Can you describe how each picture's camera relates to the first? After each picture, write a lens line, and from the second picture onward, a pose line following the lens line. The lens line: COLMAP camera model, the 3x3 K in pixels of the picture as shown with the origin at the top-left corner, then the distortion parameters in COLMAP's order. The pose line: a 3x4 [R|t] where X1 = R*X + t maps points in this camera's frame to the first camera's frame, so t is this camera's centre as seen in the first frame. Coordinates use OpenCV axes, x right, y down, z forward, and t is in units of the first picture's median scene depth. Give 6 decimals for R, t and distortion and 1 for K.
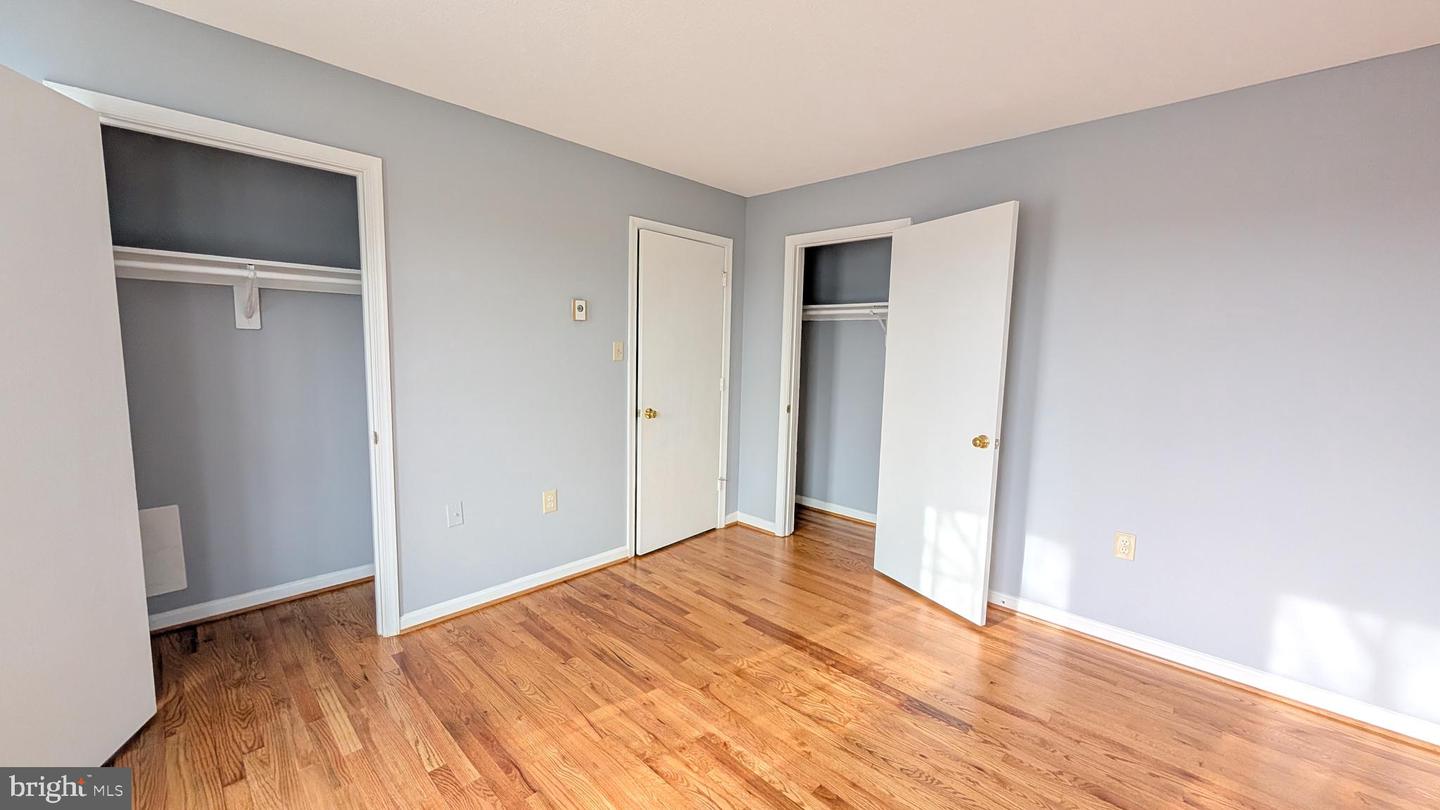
lens RADIAL K [[544.4, 0, 722.9], [0, 544.4, 404.5], [0, 0, 1]] dist [0.000076, 0.000150]
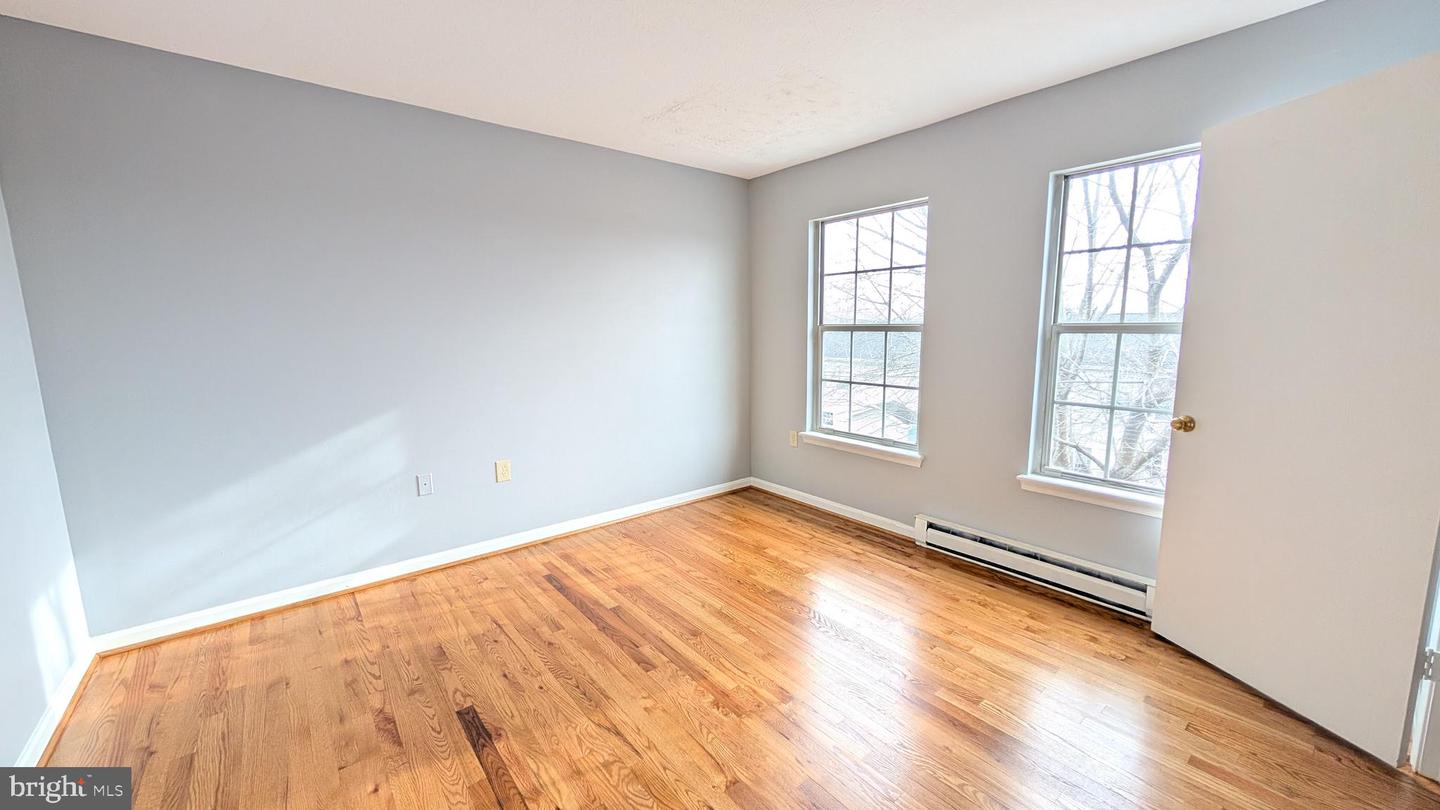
lens RADIAL K [[559.2, 0, 725.9], [0, 559.2, 393.5], [0, 0, 1]] dist [0.039400, 0.000066]
pose [[-0.992993, -0.022593, 0.115994, -0.100565], [0.006272, 0.970095, 0.242643, -0.177633], [-0.118007, 0.241670, -0.963156, 1.560326]]
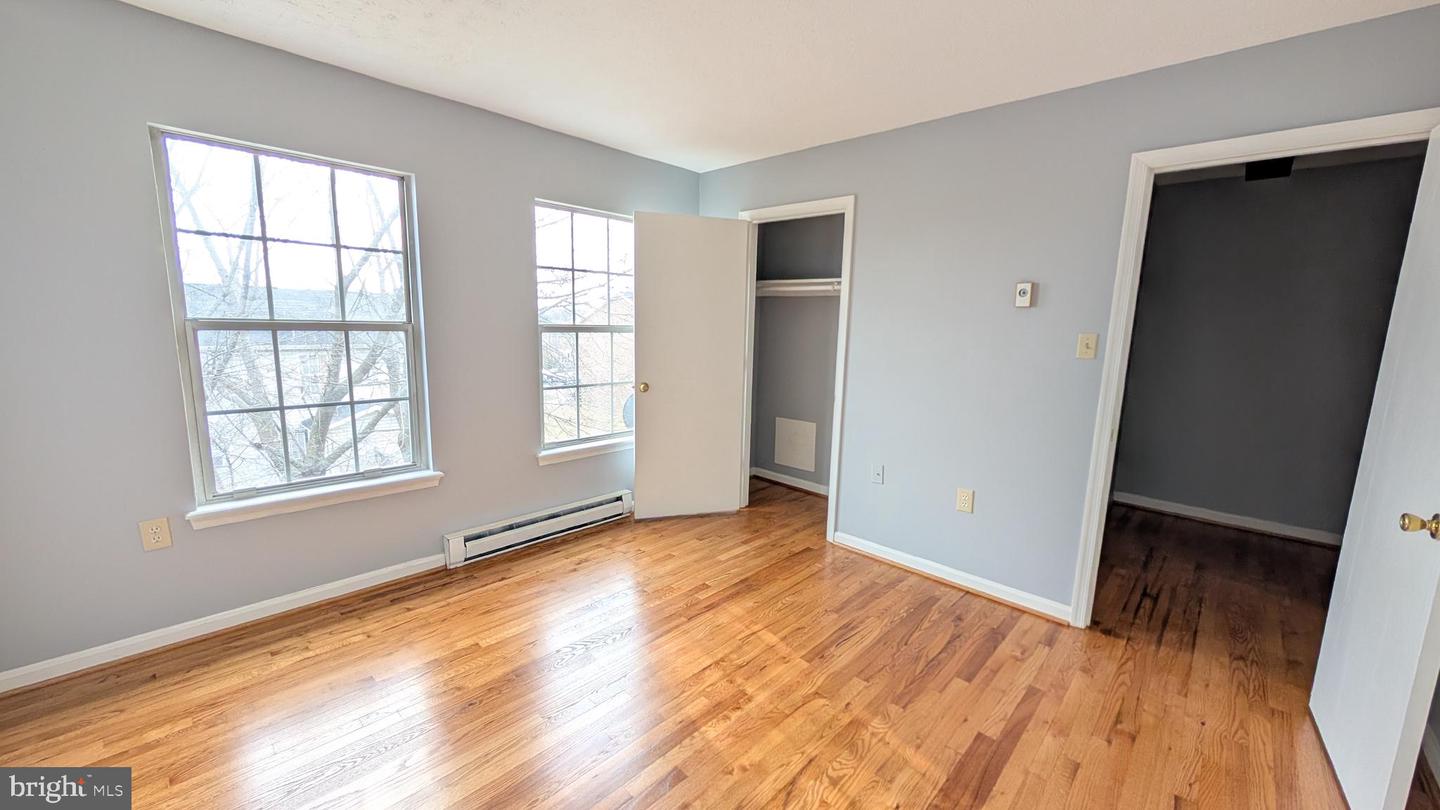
lens RADIAL K [[544.4, 0, 722.9], [0, 544.4, 404.5], [0, 0, 1]] dist [0.000076, 0.000150]
pose [[0.004370, 0.130561, -0.991431, 0.797538], [-0.140054, 0.981748, 0.128669, -0.065413], [0.990134, 0.138291, 0.022576, 0.716172]]
